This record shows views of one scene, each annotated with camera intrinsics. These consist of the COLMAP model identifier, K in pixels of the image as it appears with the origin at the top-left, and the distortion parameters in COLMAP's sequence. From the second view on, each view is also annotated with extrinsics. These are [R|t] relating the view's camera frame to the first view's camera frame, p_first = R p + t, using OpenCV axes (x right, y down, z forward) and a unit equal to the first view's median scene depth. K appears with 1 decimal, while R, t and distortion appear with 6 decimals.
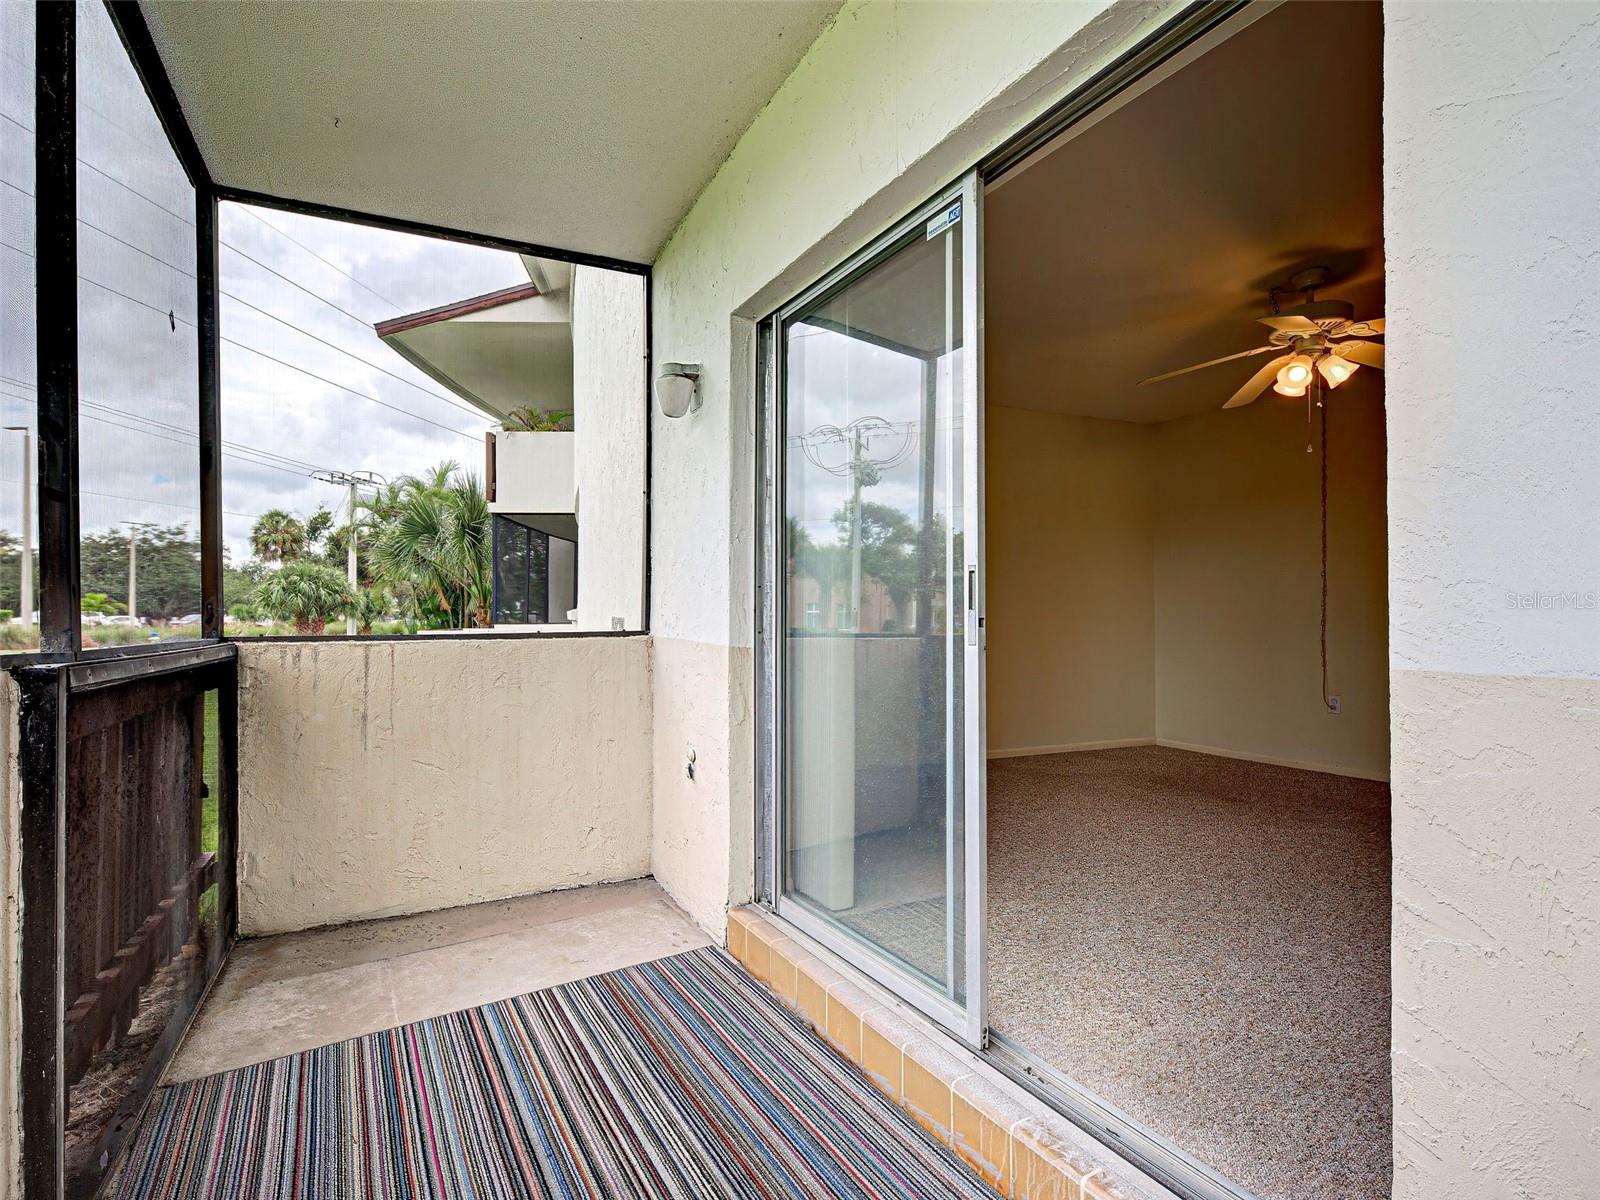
lens RADIAL K [[693.5, 0, 800.0], [0, 693.5, 600.0], [0, 0, 1]] dist [-0.002186, -0.000352]
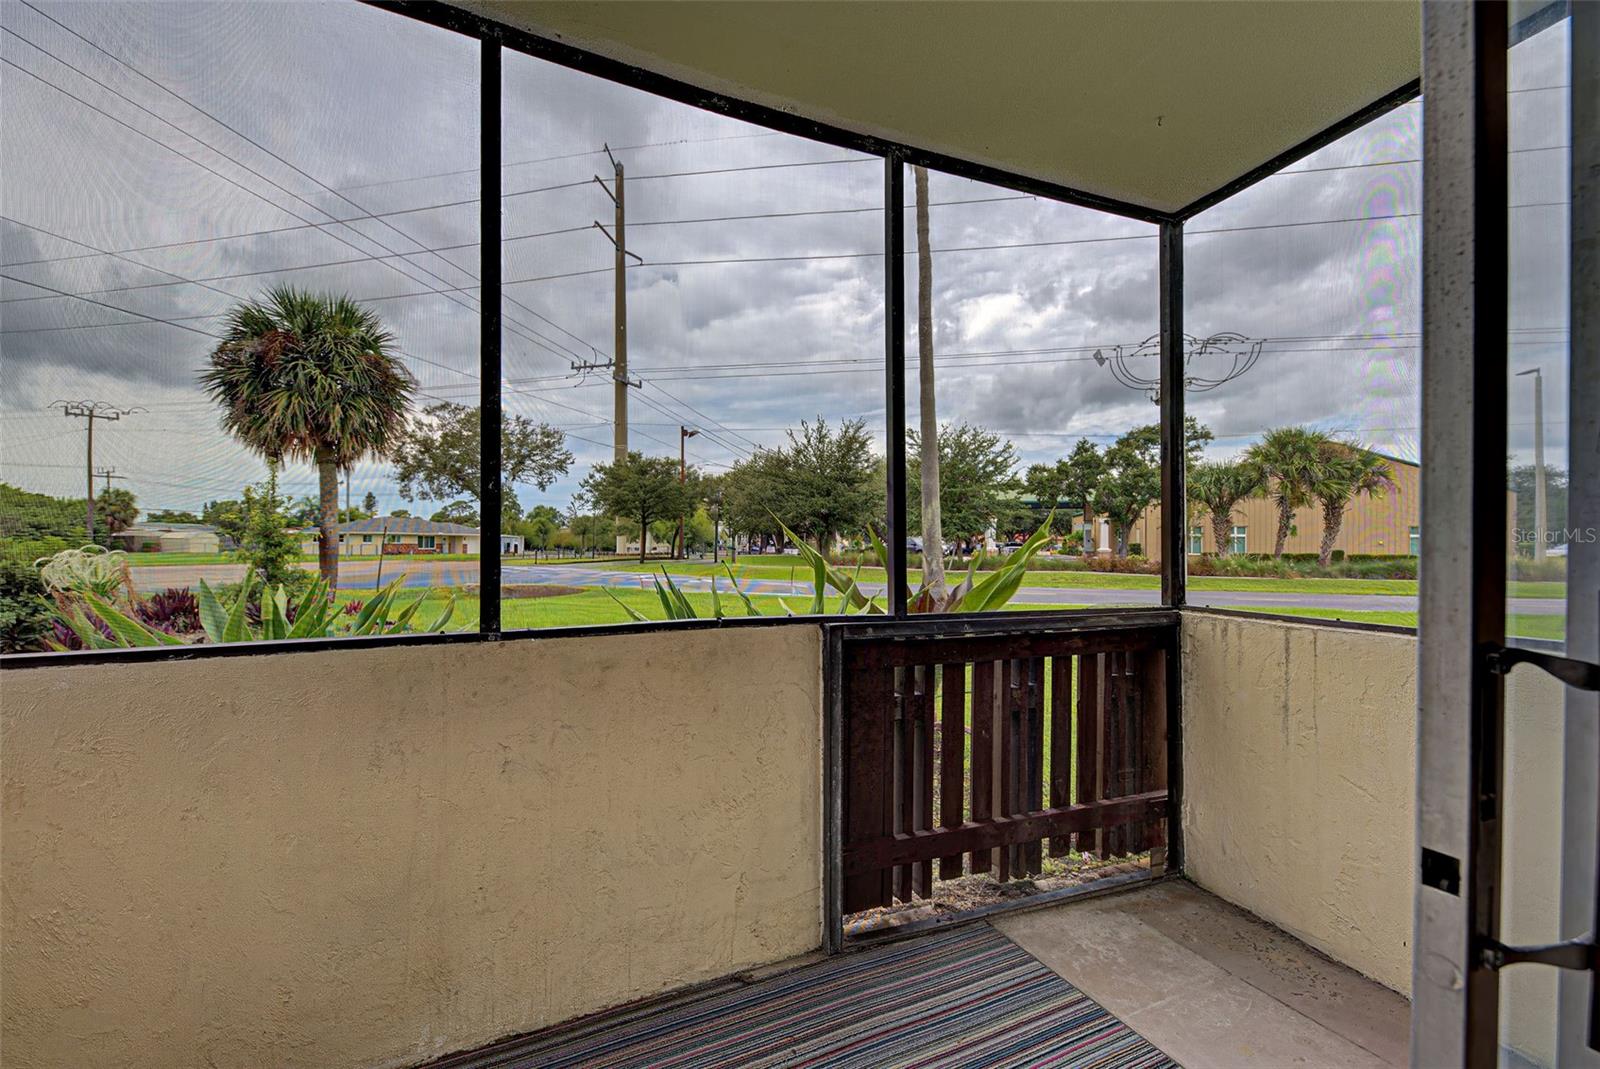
lens RADIAL K [[656.6, 0, 800.0], [0, 656.6, 534.5], [0, 0, 1]] dist [-0.002309, -0.000528]
pose [[-0.109623, -0.015118, -0.993858, 0.317361], [0.012184, 0.999789, -0.016552, -0.053713], [0.993899, -0.013924, -0.109416, 0.500830]]
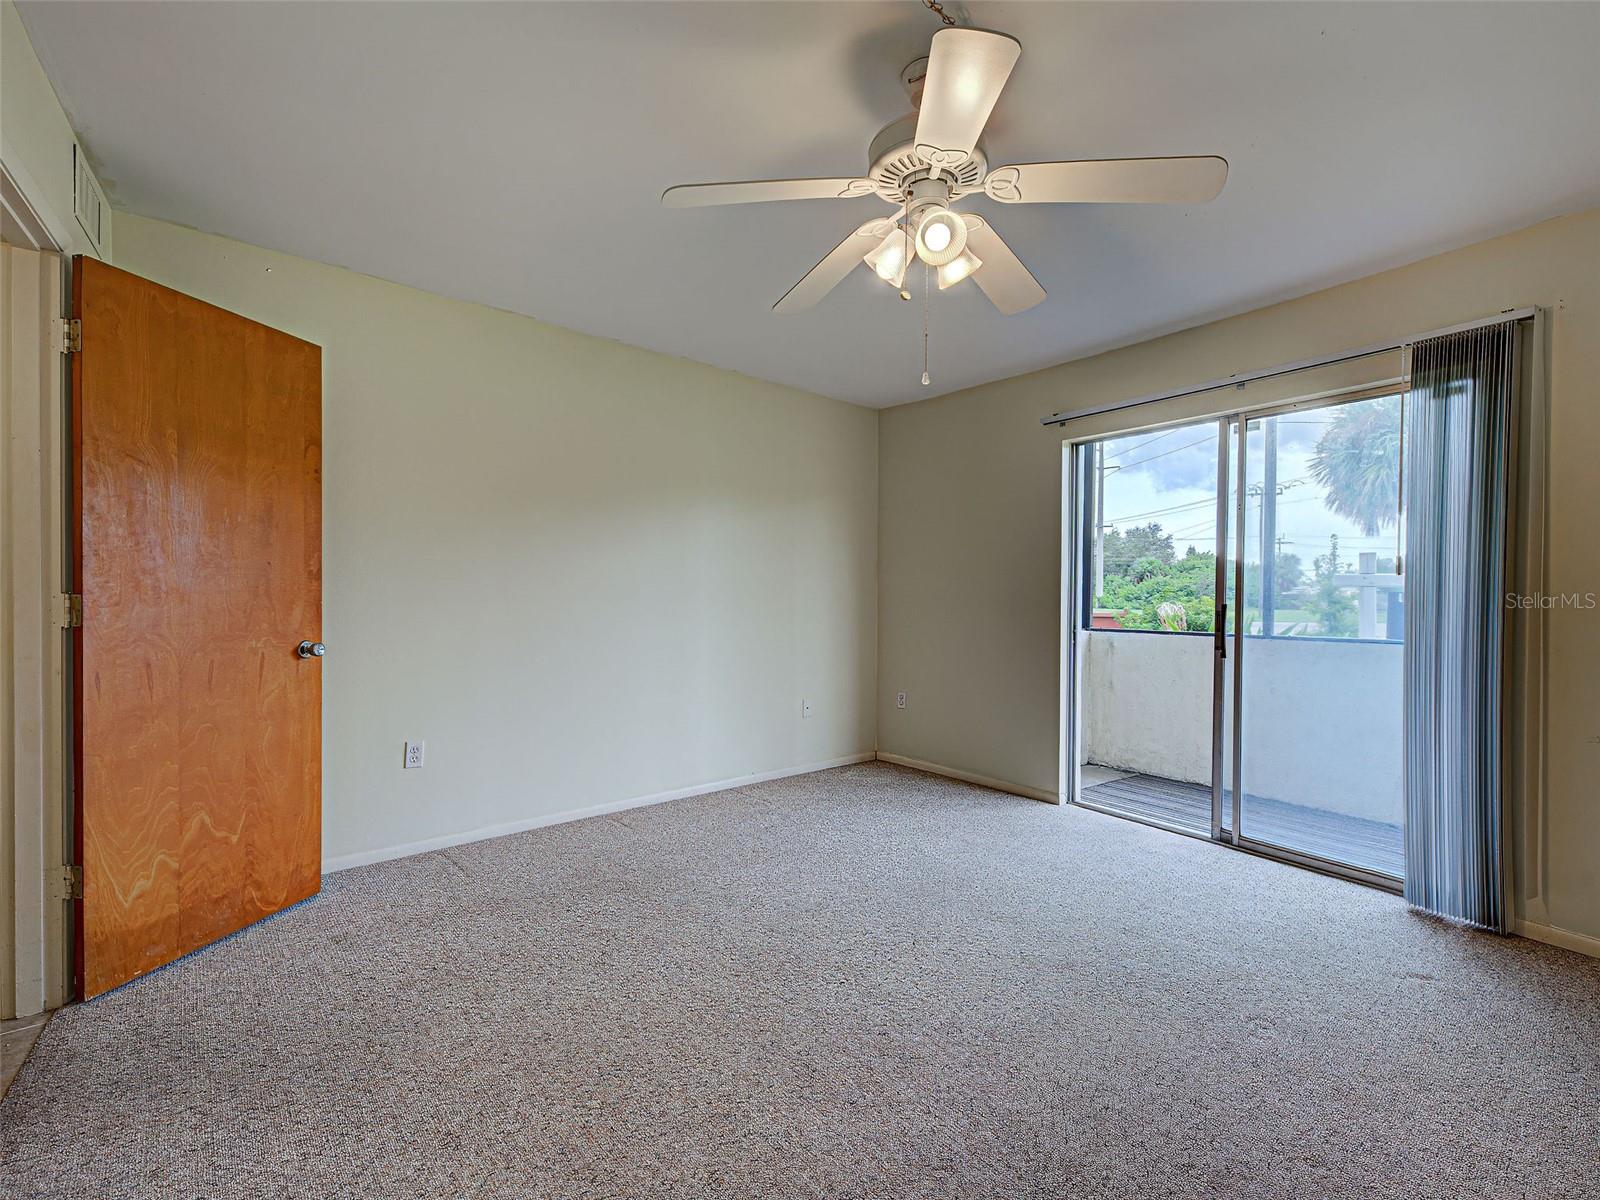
lens RADIAL K [[693.5, 0, 800.0], [0, 693.5, 600.0], [0, 0, 1]] dist [-0.002186, -0.000352]
pose [[-0.999104, -0.007336, -0.041680, 0.967402], [-0.006885, 0.999916, -0.010952, -0.032554], [0.041757, -0.010655, -0.999071, 1.850831]]
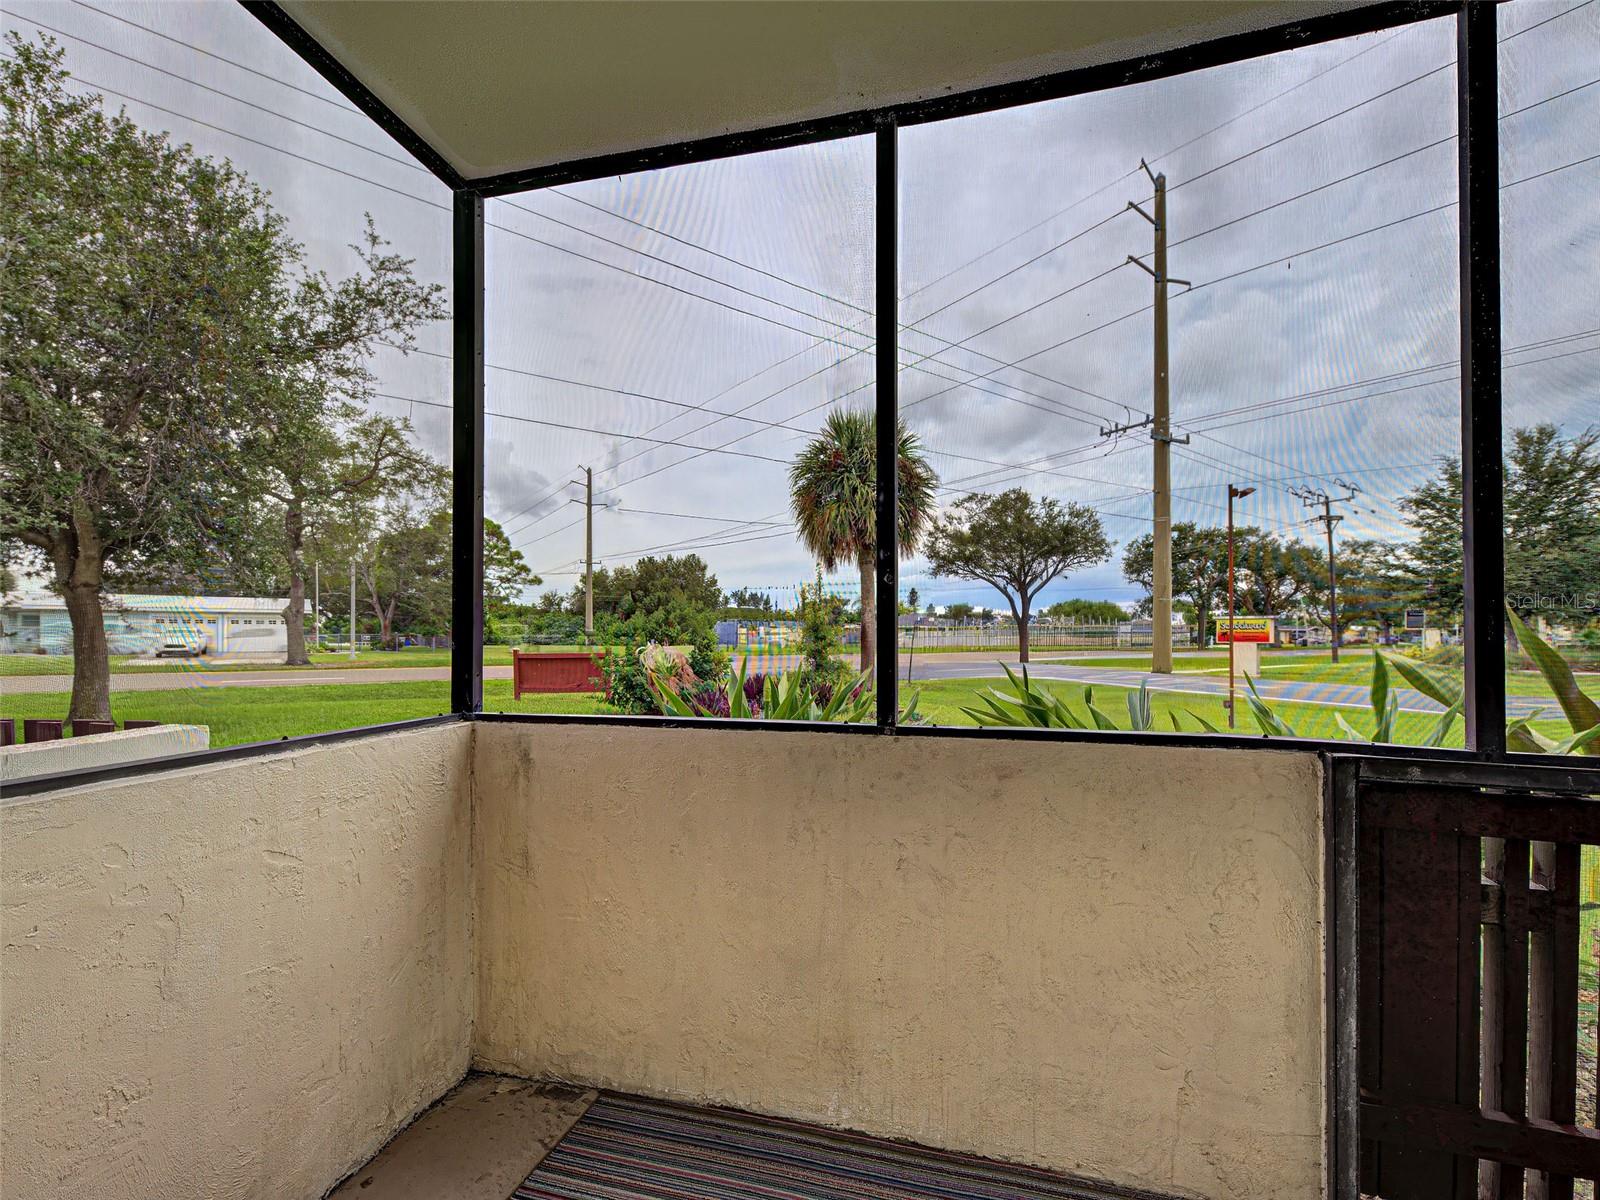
lens RADIAL K [[735.5, 0, 794.7], [0, 735.5, 631.6], [0, 0, 1]] dist [-0.000763, -0.002125]
pose [[-0.750886, -0.004249, -0.660418, 0.249072], [0.010174, 0.999786, -0.017999, -0.052110], [0.660354, -0.020234, -0.750682, 0.611136]]
